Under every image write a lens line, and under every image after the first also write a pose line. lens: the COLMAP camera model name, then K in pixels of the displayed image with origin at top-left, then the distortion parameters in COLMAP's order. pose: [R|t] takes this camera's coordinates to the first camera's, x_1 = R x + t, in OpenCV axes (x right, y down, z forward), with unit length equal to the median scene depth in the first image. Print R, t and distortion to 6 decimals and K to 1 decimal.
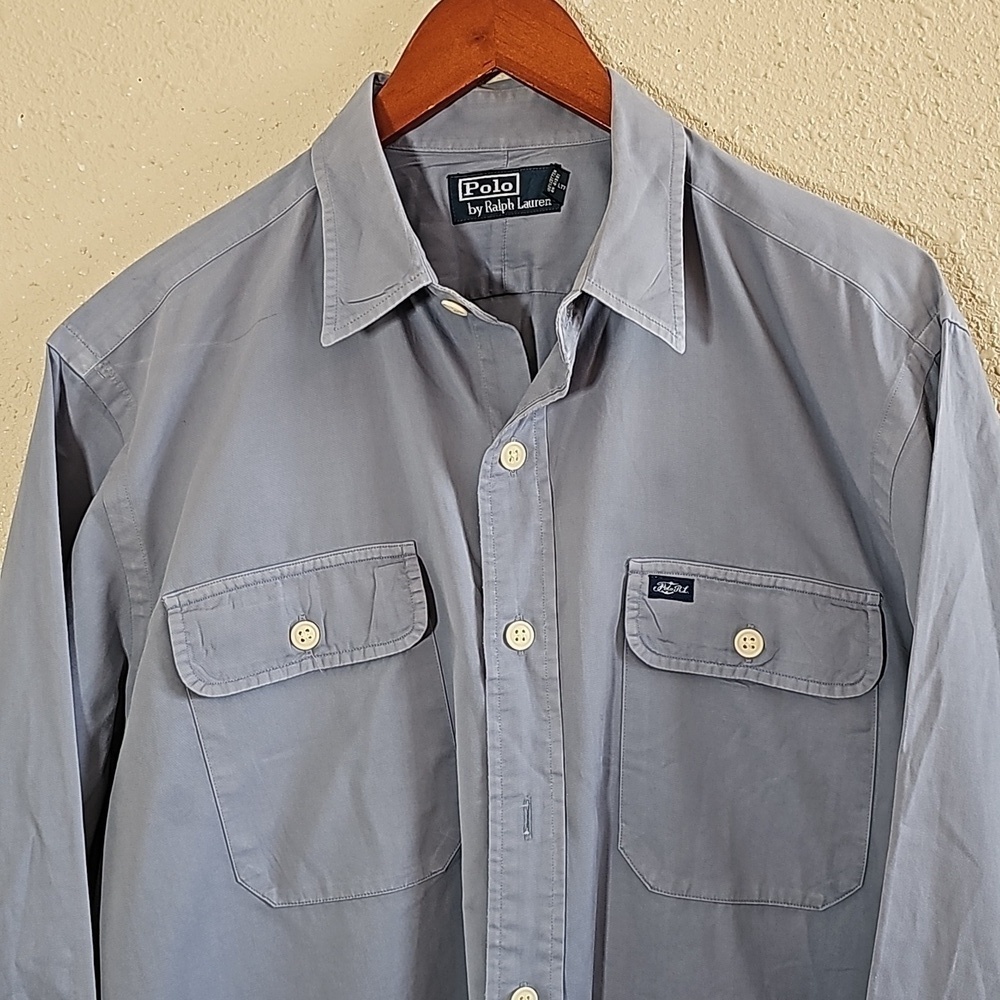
lens RADIAL K [[1331.7, 0, 500.0], [0, 1331.7, 500.0], [0, 0, 1]] dist [0.131032, -0.468275]
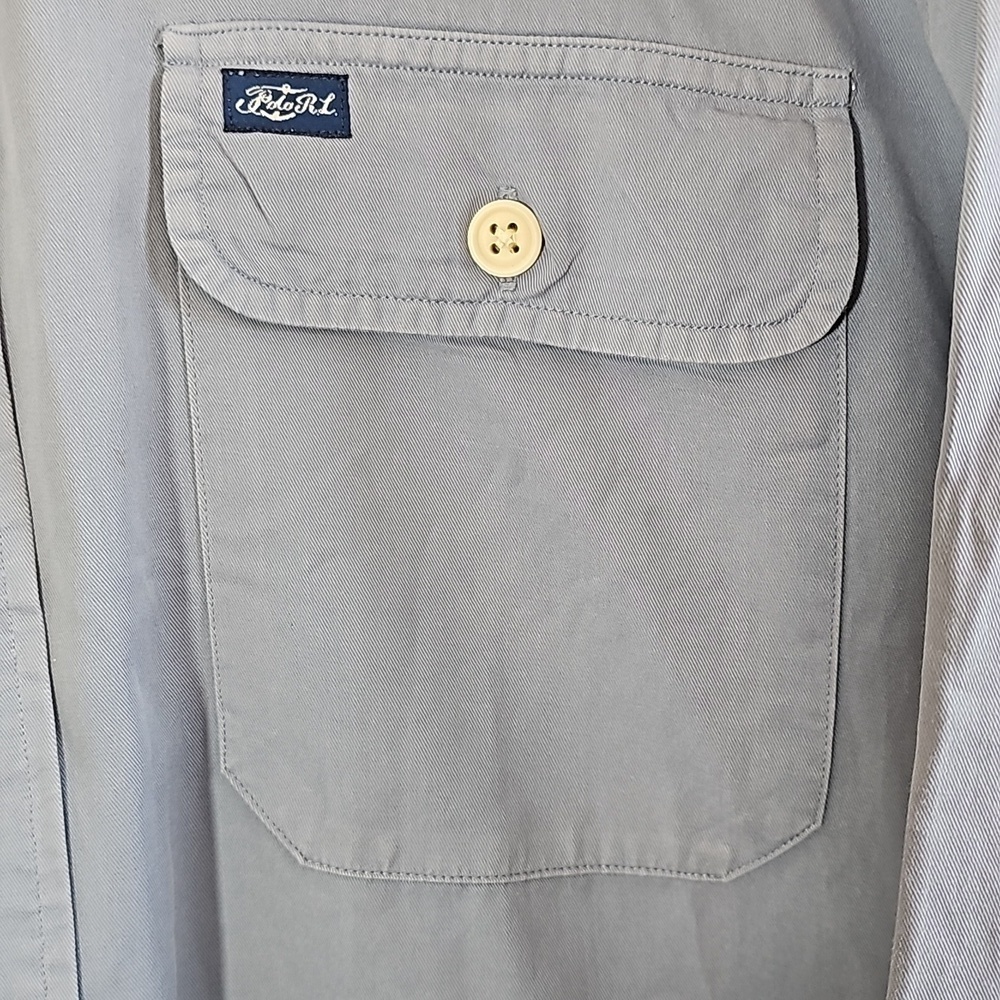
lens RADIAL K [[1331.7, 0, 500.0], [0, 1331.7, 500.0], [0, 0, 1]] dist [0.131032, -0.468275]
pose [[0.997225, -0.064688, -0.036843, 0.193944], [0.069974, 0.983416, 0.167323, 0.116377], [0.025408, -0.169436, 0.985214, 0.615321]]
